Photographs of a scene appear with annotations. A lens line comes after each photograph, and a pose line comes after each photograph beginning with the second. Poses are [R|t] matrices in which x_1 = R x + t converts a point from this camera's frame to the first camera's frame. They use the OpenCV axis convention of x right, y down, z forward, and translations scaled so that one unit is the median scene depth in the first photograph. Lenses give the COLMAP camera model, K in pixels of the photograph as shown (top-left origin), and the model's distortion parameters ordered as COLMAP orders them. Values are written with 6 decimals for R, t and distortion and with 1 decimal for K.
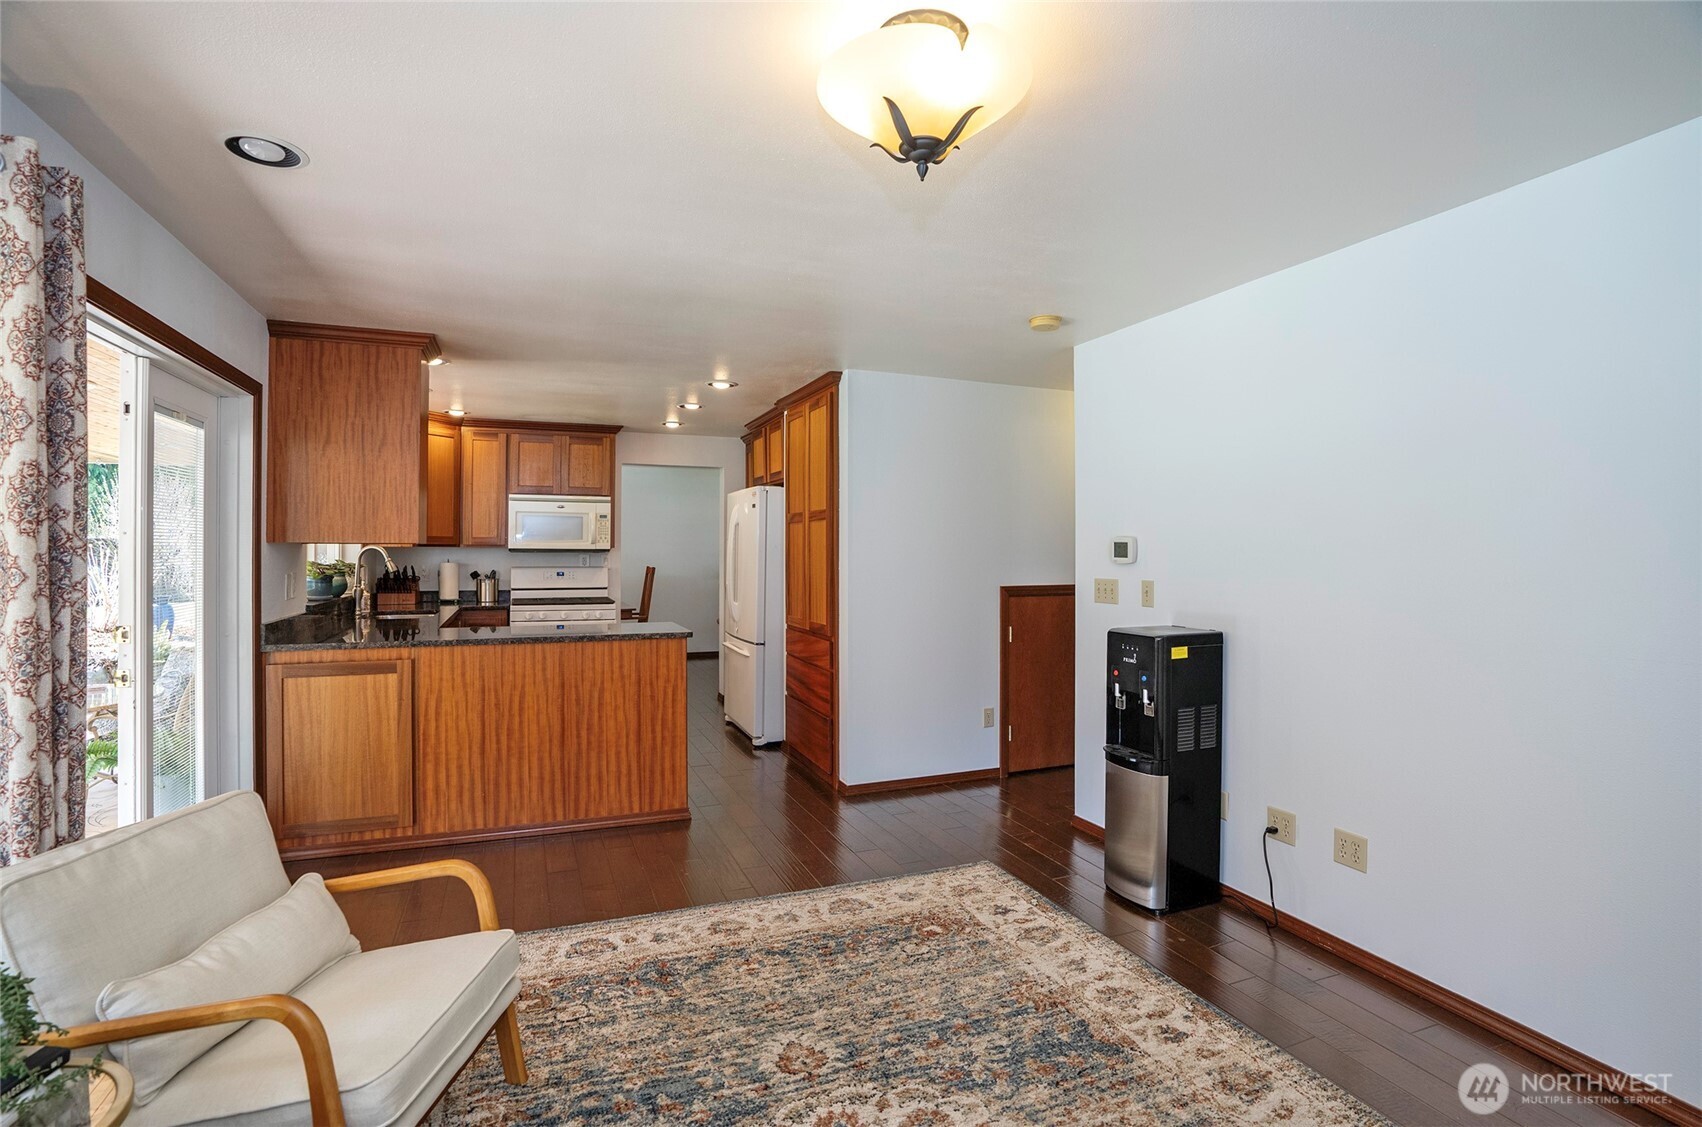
lens RADIAL K [[813.5, 0, 870.8], [0, 813.5, 530.8], [0, 0, 1]] dist [-0.043201, 0.013751]
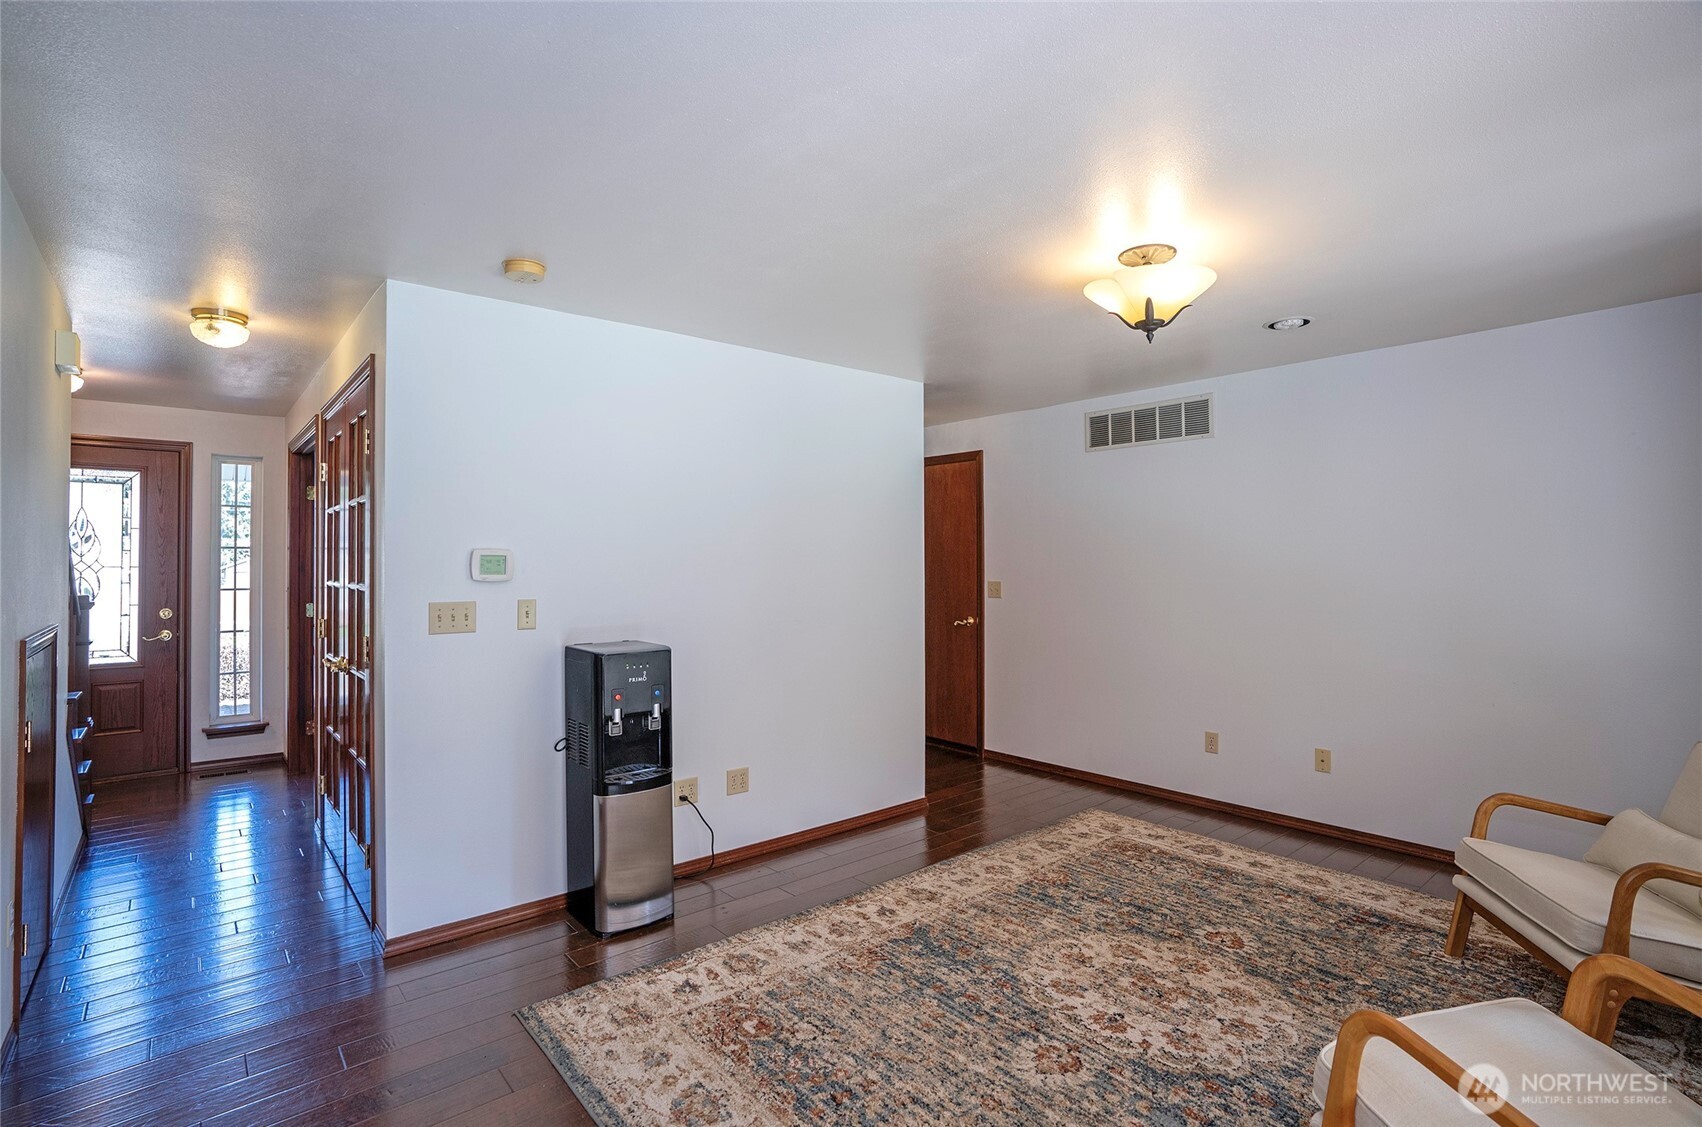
lens RADIAL K [[813.5, 0, 809.3], [0, 813.5, 548.7], [0, 0, 1]] dist [-0.043201, 0.013751]
pose [[-0.273063, 0.019562, 0.961797, -0.811905], [-0.017756, 0.999520, -0.025370, 0.031061], [-0.961832, -0.024005, -0.272585, 1.301966]]
